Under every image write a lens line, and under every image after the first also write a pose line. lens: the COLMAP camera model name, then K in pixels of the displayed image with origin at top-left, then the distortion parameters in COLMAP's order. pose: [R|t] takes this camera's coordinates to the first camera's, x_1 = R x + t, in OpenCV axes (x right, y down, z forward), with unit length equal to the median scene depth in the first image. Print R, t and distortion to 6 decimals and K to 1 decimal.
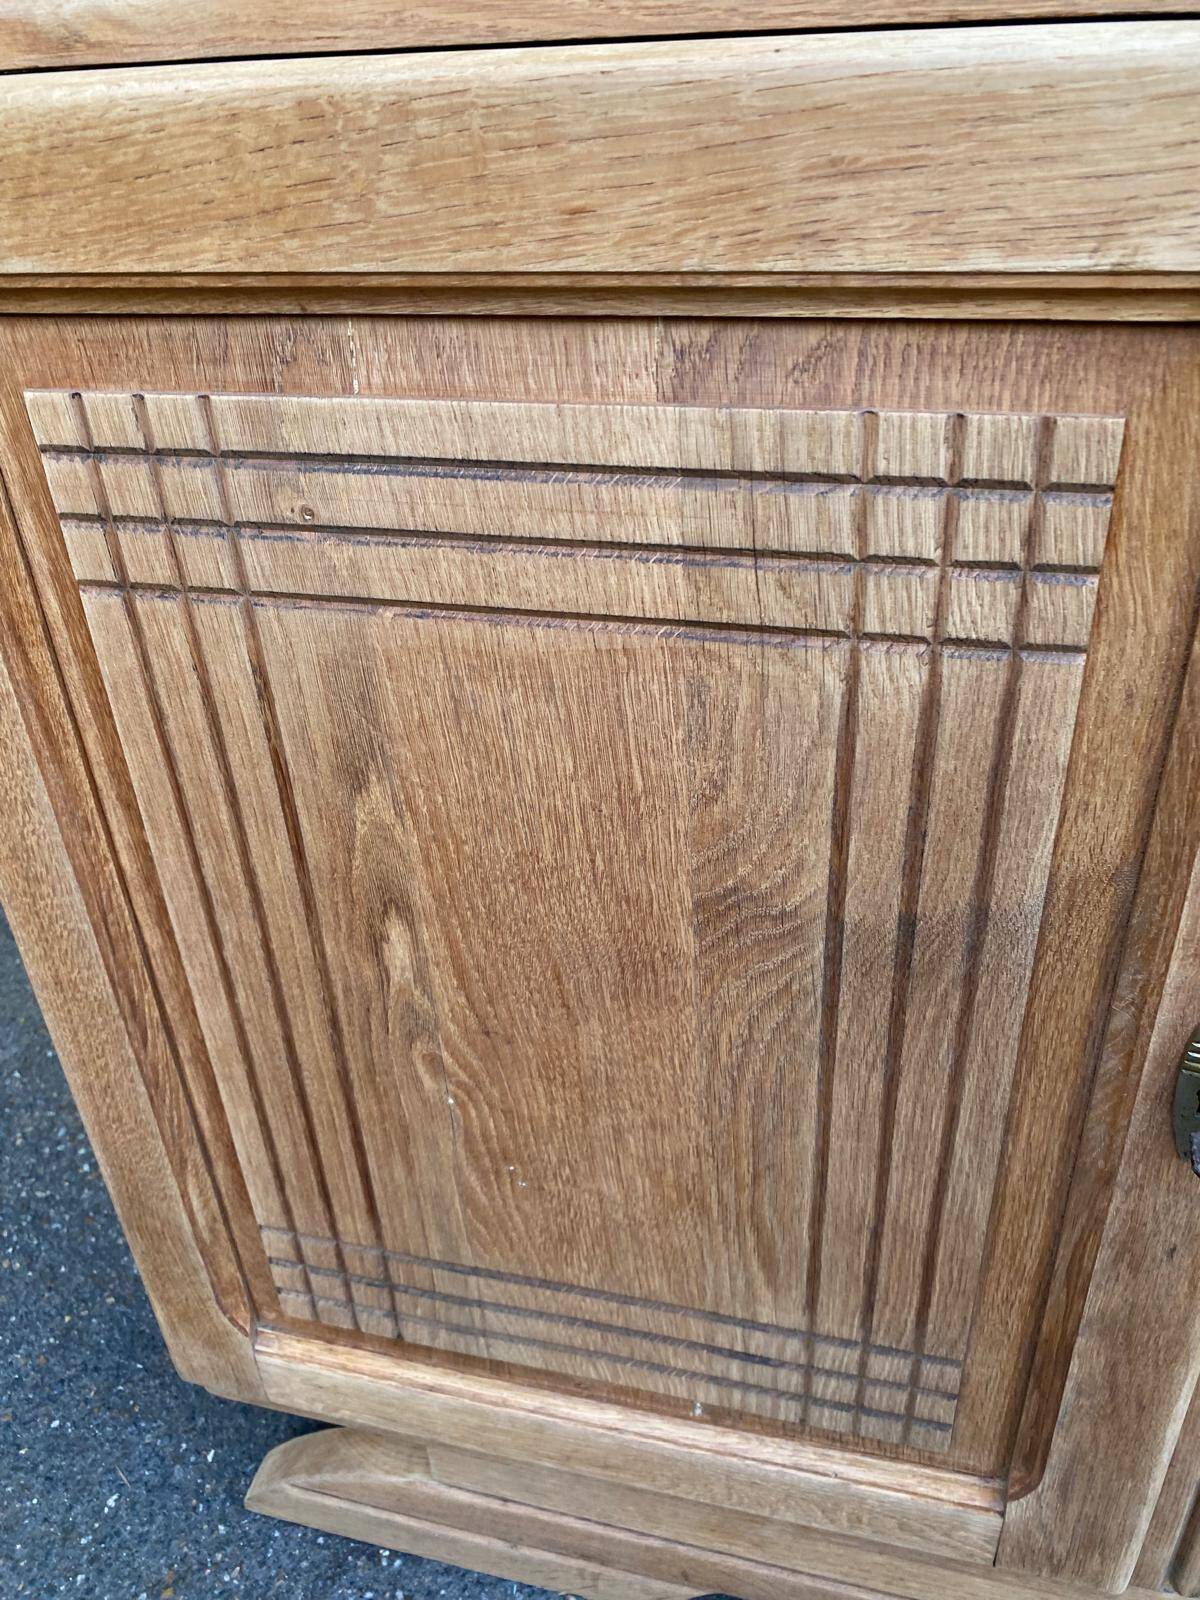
lens RADIAL K [[1227.1, 0, 613.7], [0, 1227.1, 793.7], [0, 0, 1]] dist [0.015913, -0.018784]
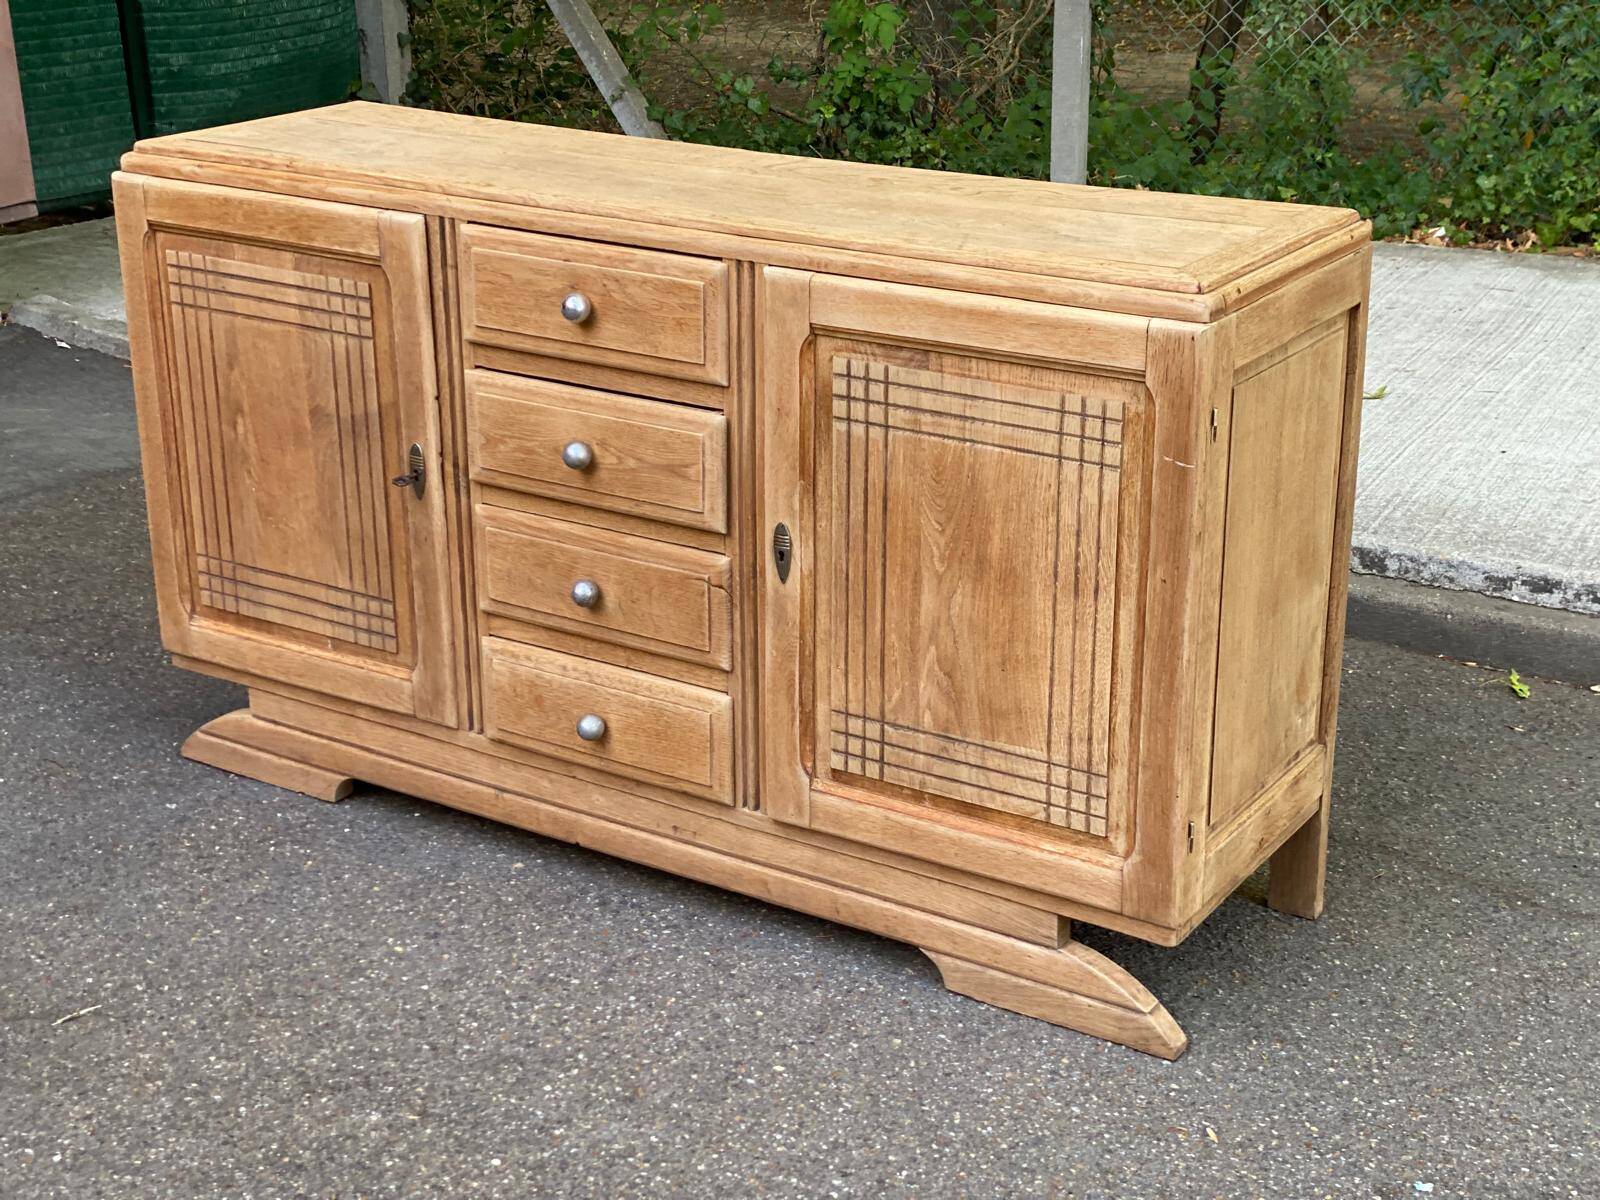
lens RADIAL K [[2383.9, 0, 810.4], [0, 2383.9, 601.8], [0, 0, 1]] dist [0.127386, 0.000000]
pose [[0.948007, 0.145309, -0.283140, 3.558435], [-0.195007, 0.968320, -0.155973, 1.453701], [0.251506, 0.203078, 0.946311, -5.166494]]
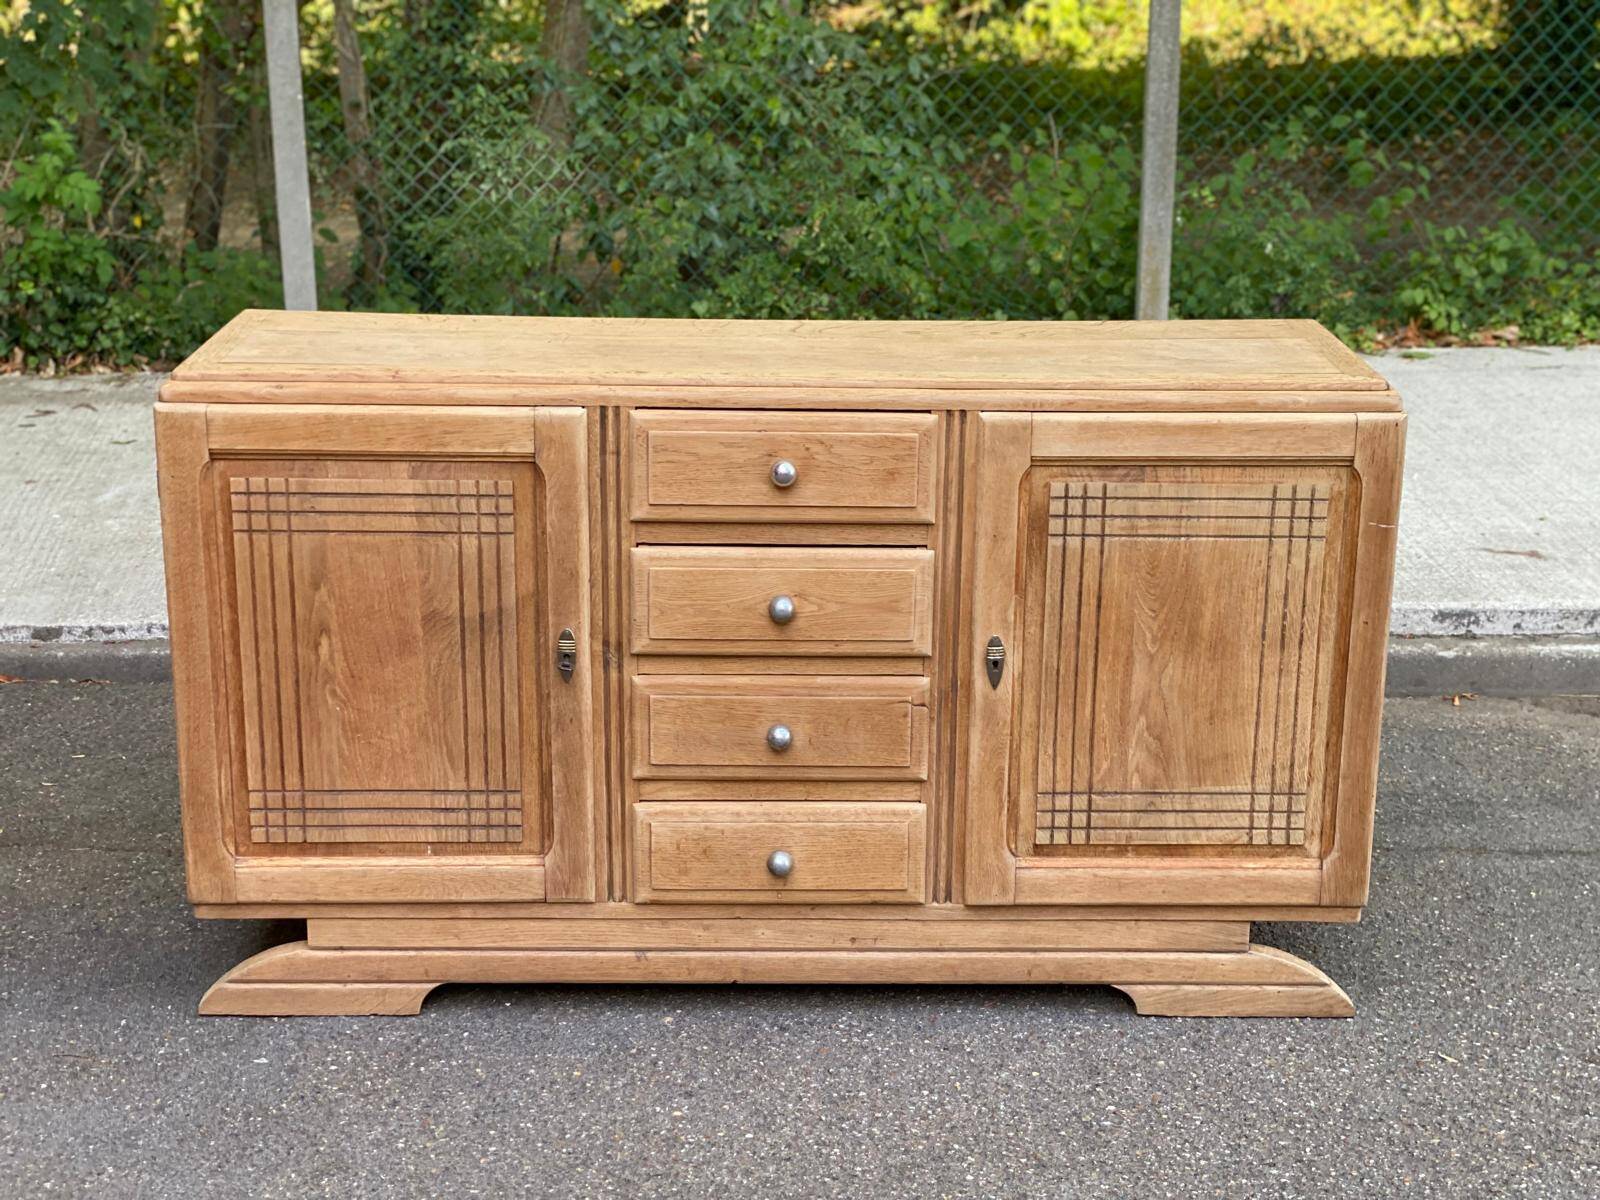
lens RADIAL K [[2383.9, 0, 795.3], [0, 2383.9, 602.7], [0, 0, 1]] dist [0.127386, 0.000000]
pose [[0.964131, -0.028527, 0.263888, -0.722088], [0.093323, 0.967163, -0.236406, 1.811152], [-0.248479, 0.252553, 0.935134, -5.790437]]
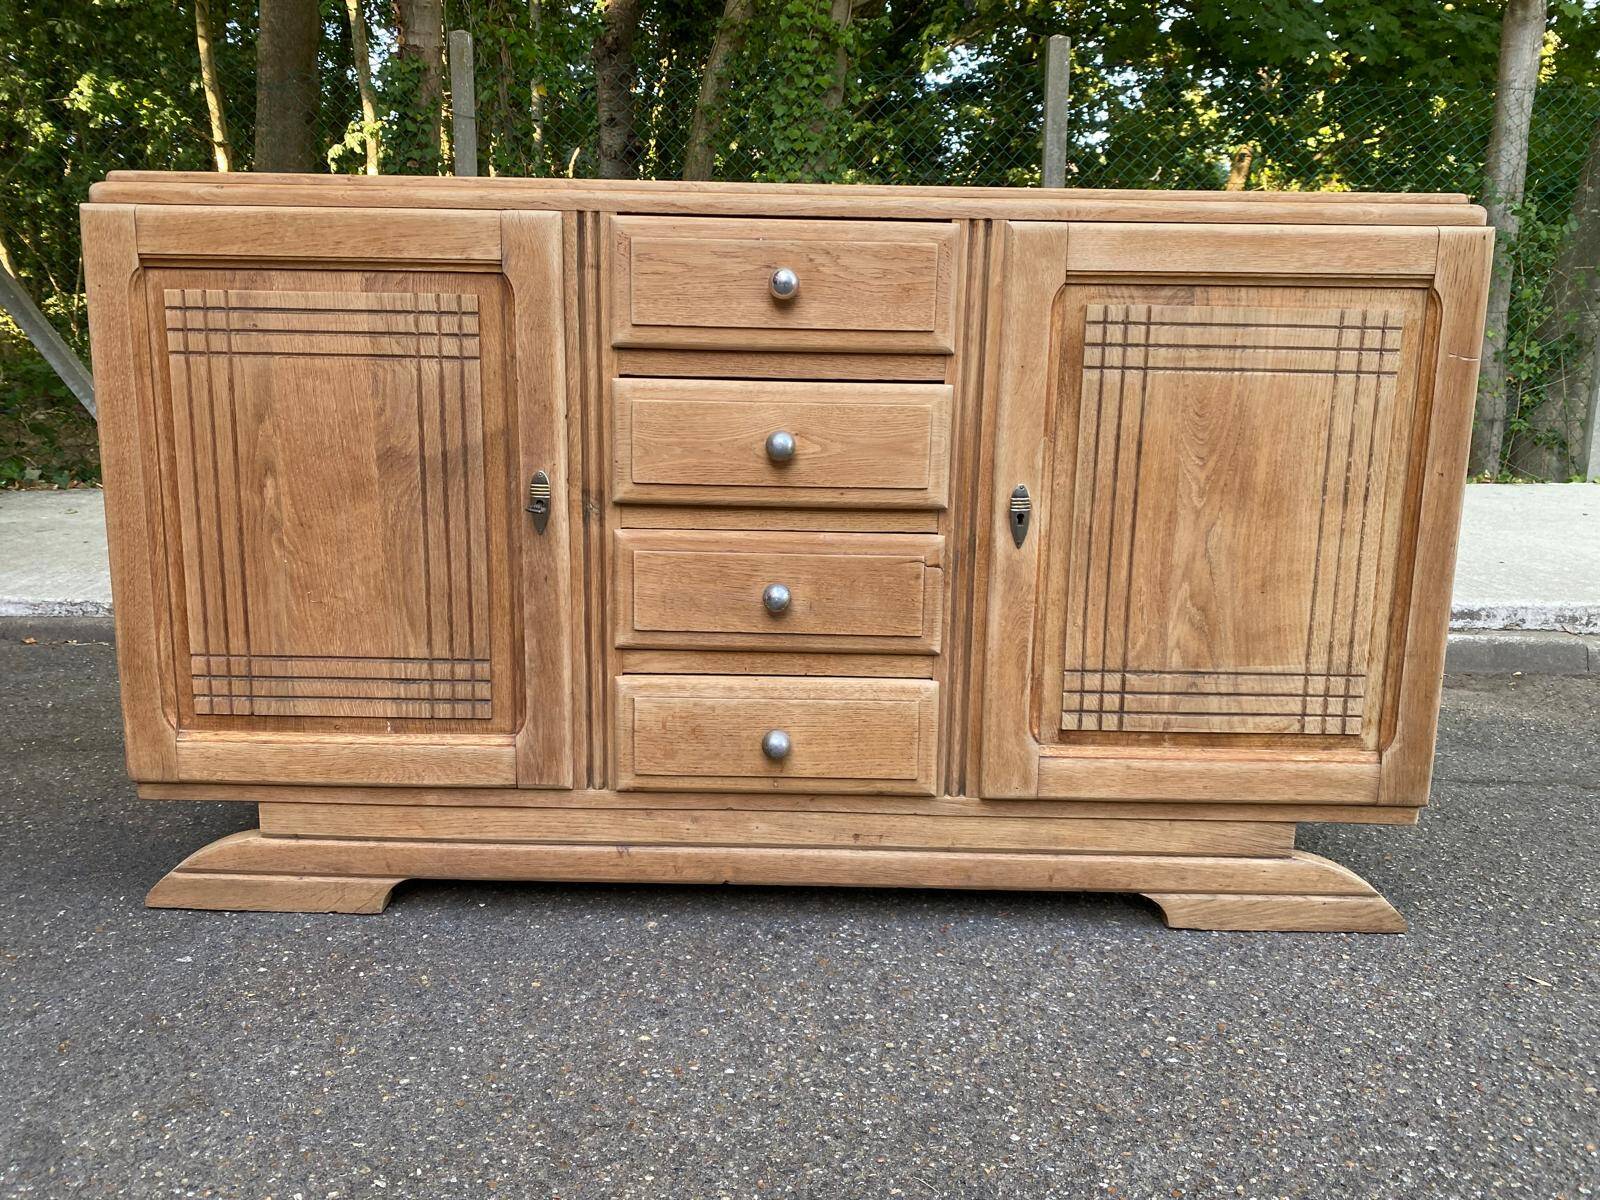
lens RADIAL K [[1227.1, 0, 779.7], [0, 1227.1, 576.3], [0, 0, 1]] dist [0.015913, -0.018784]
pose [[0.969444, 0.012719, 0.244984, 0.306406], [0.075424, 0.934827, -0.347001, 1.584184], [-0.233431, 0.354875, 0.905303, -2.003313]]
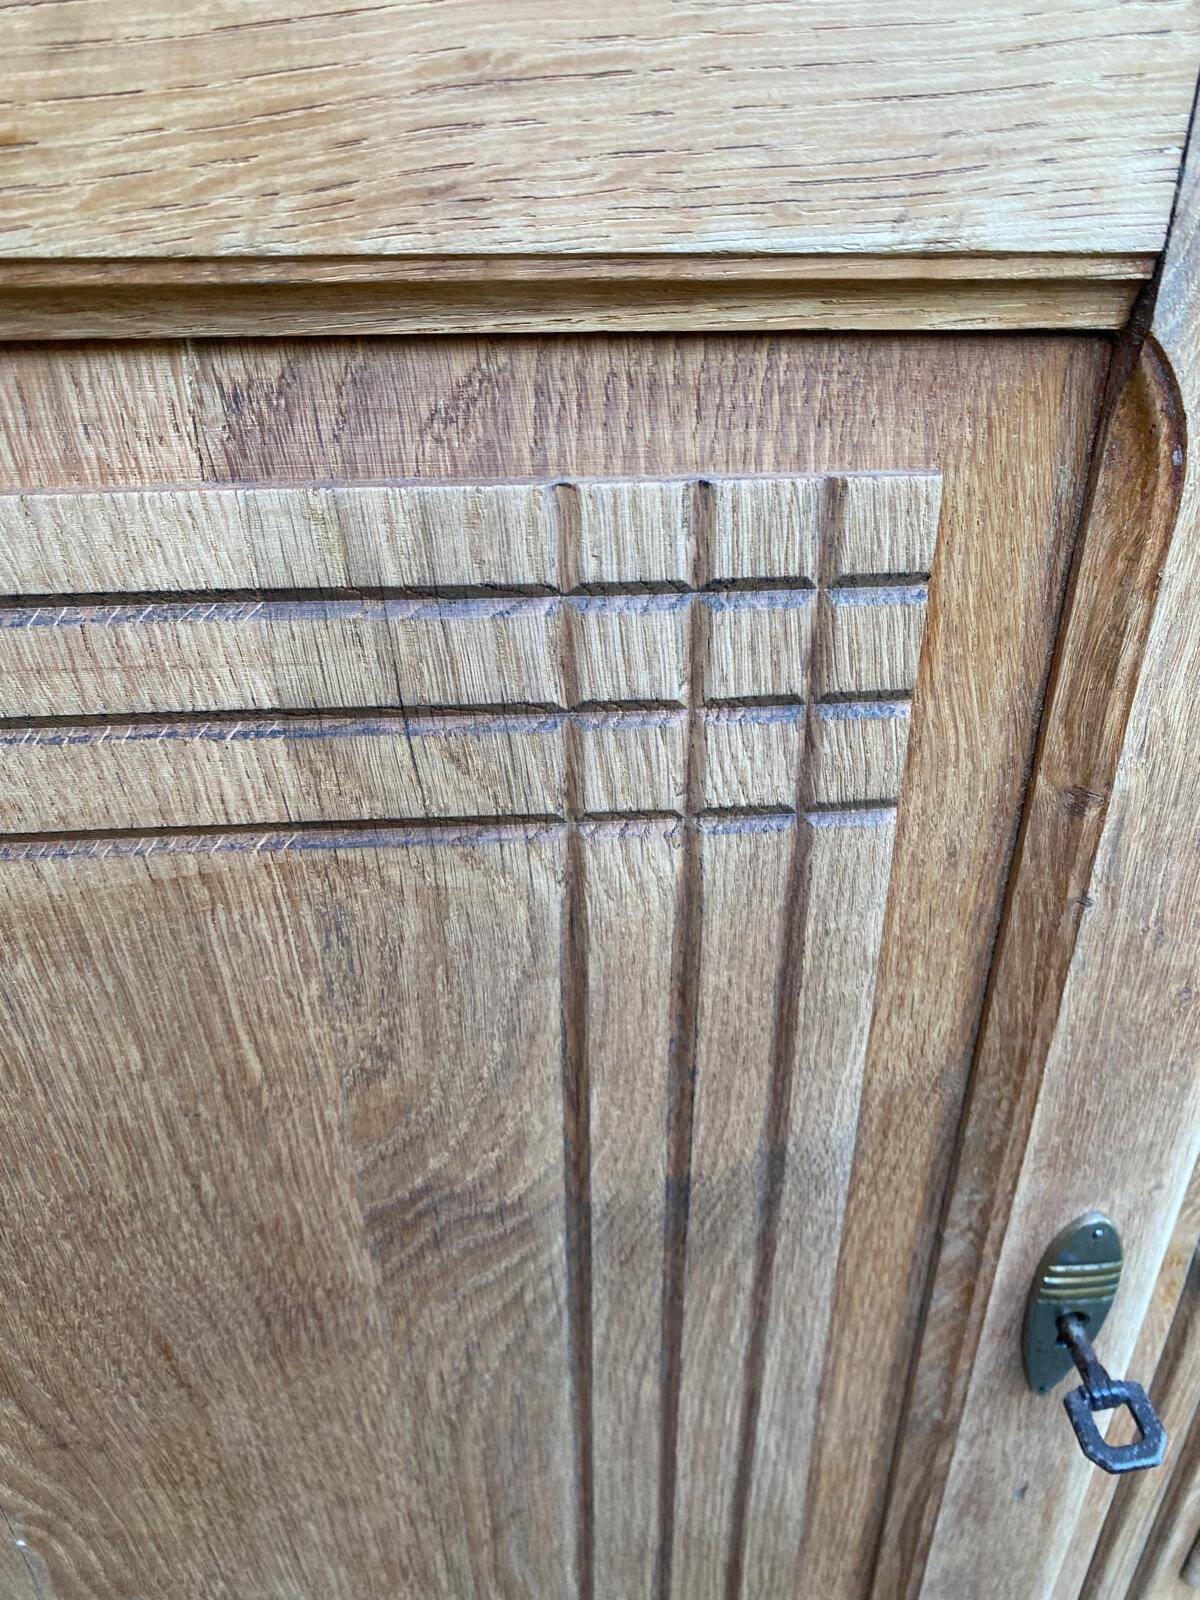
lens RADIAL K [[1227.1, 0, 613.8], [0, 1227.1, 783.8], [0, 0, 1]] dist [0.015913, -0.018784]
pose [[0.942056, -0.127657, 0.310215, 0.015946], [0.138247, 0.990321, -0.012300, -0.119322], [-0.305642, 0.054474, 0.950587, 0.328728]]
